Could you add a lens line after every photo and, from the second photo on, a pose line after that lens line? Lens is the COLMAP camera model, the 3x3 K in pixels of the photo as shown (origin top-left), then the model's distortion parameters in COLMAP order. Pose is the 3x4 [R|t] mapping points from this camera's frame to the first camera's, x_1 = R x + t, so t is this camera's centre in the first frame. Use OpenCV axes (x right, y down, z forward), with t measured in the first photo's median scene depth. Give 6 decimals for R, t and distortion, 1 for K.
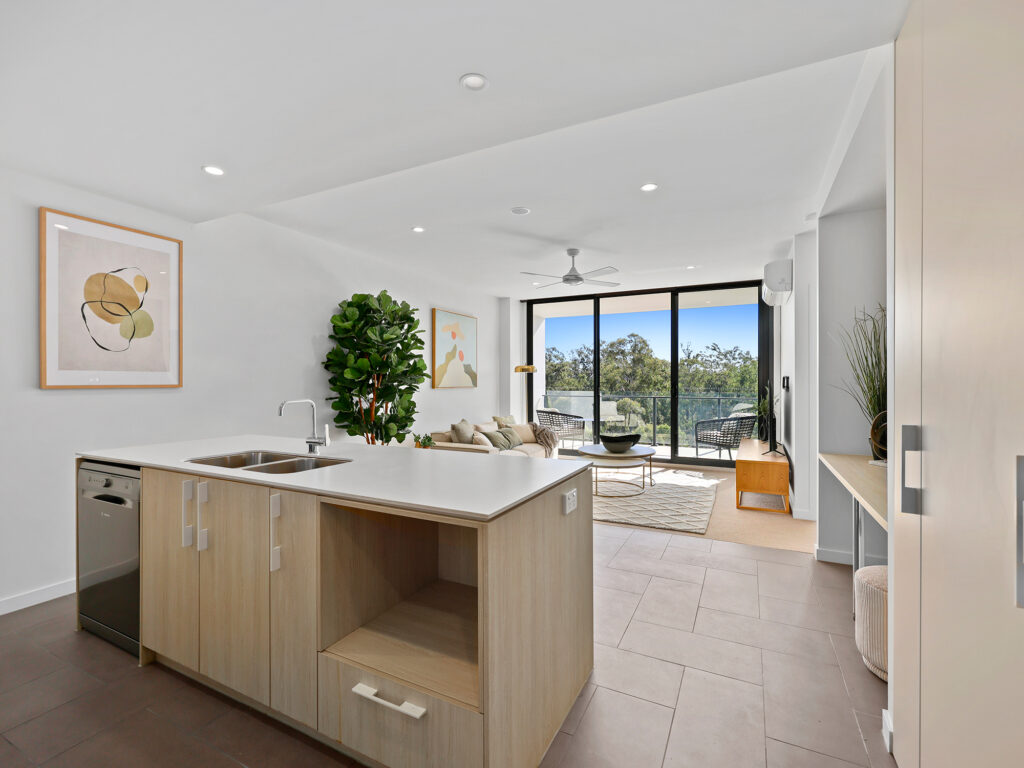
lens RADIAL K [[462.8, 0, 513.9], [0, 462.8, 382.2], [0, 0, 1]] dist [0.002025, 0.000303]
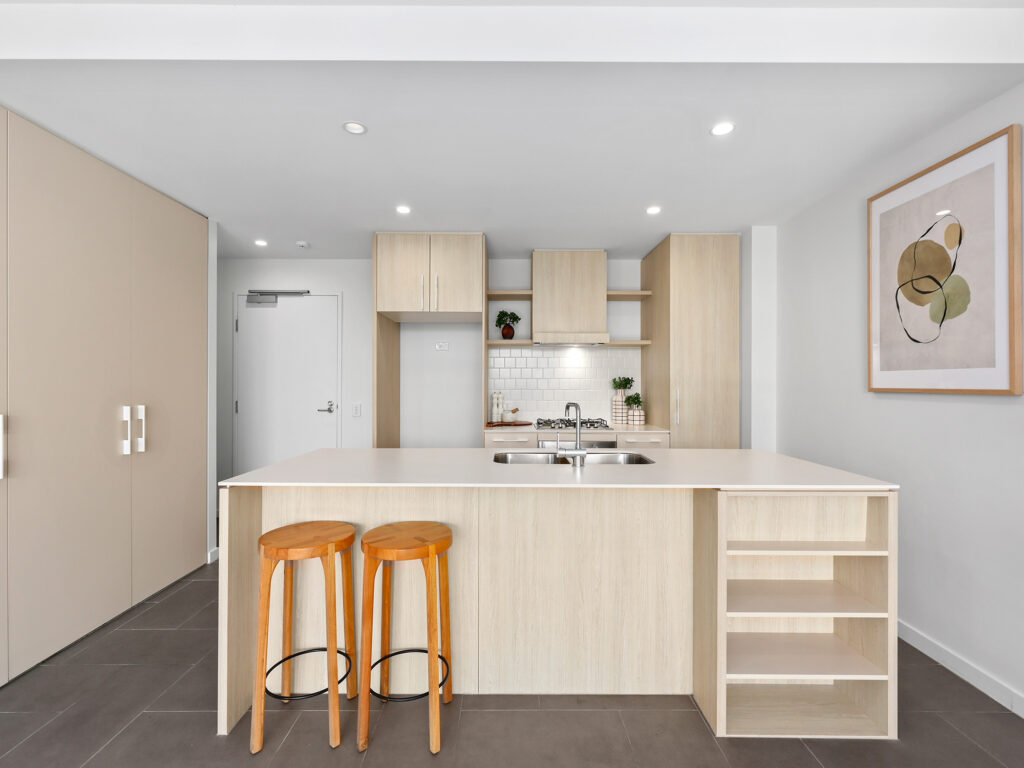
lens RADIAL K [[471.2, 0, 512.0], [0, 471.2, 384.0], [0, 0, 1]] dist [-0.000734, 0.000232]
pose [[-0.889680, -0.001938, -0.456580, 0.040705], [-0.003915, 0.999987, 0.003383, -0.000850], [0.456567, 0.004797, -0.889676, 0.892884]]
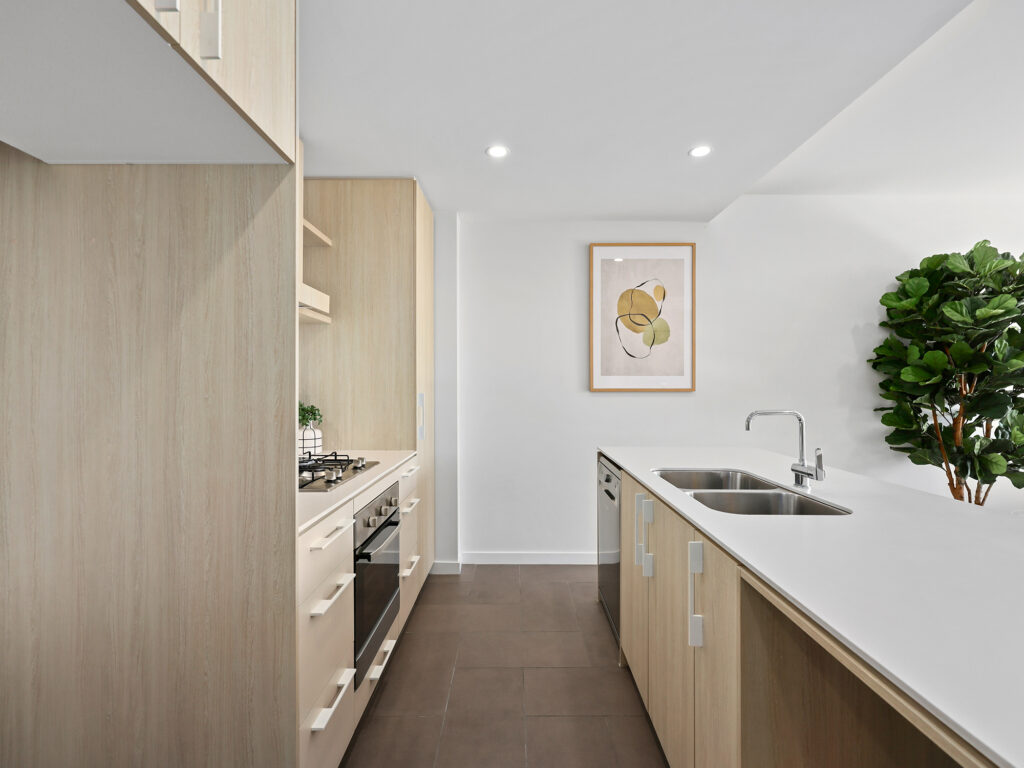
lens RADIAL K [[471.2, 0, 512.0], [0, 471.2, 384.0], [0, 0, 1]] dist [-0.000734, 0.000232]
pose [[0.448497, -0.001516, -0.893783, 0.005106], [-0.002369, 0.999993, -0.002885, -0.000286], [0.893781, 0.003412, 0.448490, 0.146881]]
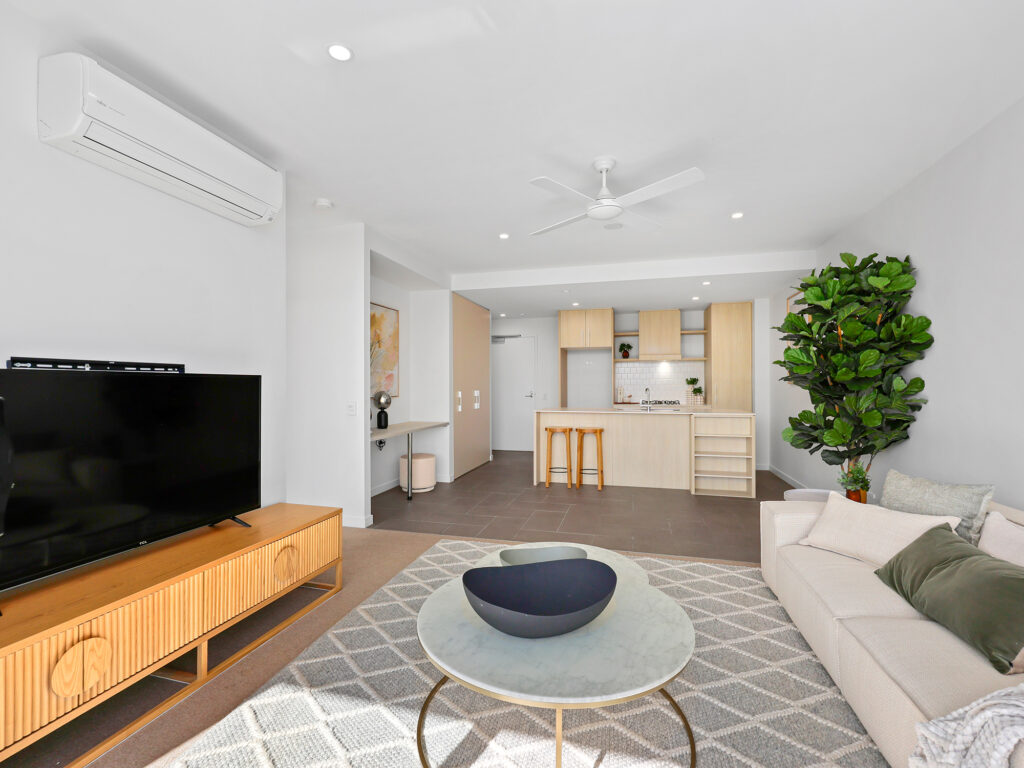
lens RADIAL K [[462.8, 0, 513.9], [0, 462.8, 382.2], [0, 0, 1]] dist [0.002025, 0.000303]
pose [[-0.978096, 0.001667, -0.208146, 0.384154], [0.002262, 0.999994, -0.002622, 0.006276], [0.208141, -0.003035, -0.978094, 1.649503]]
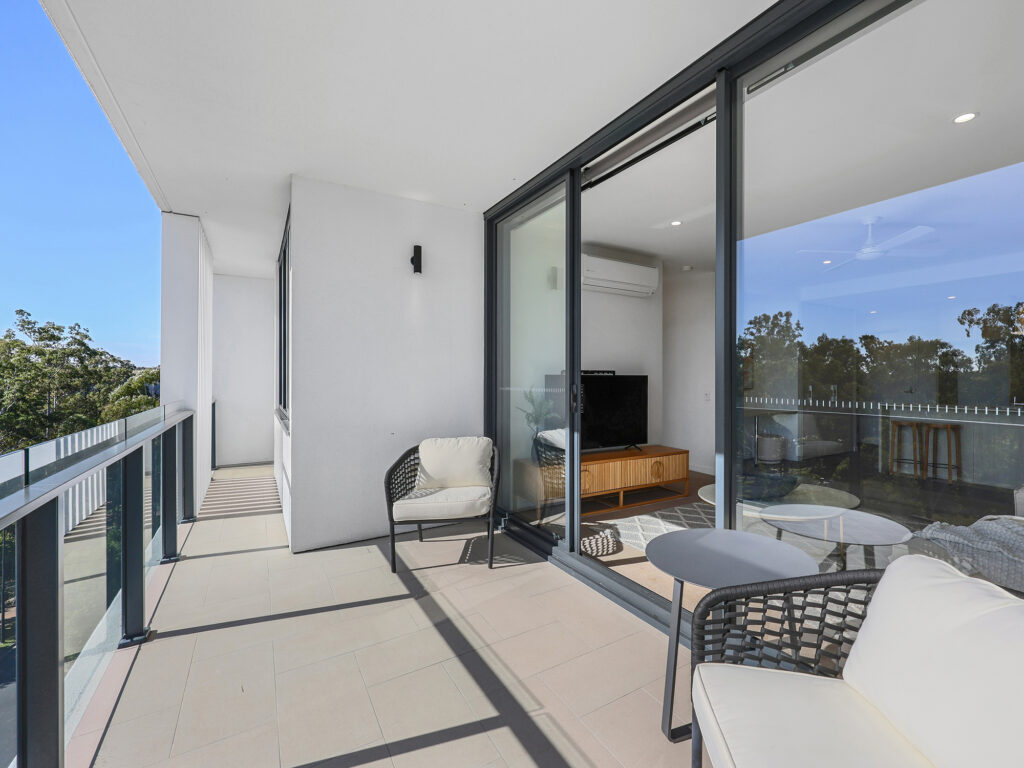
lens RADIAL K [[492.8, 0, 524.9], [0, 492.8, 382.1], [0, 0, 1]] dist [0.001094, 0.000275]
pose [[-0.828121, -0.005868, 0.560519, 0.124900], [0.001361, 0.999921, 0.012478, -0.005198], [-0.560548, 0.011096, -0.828048, 2.229647]]
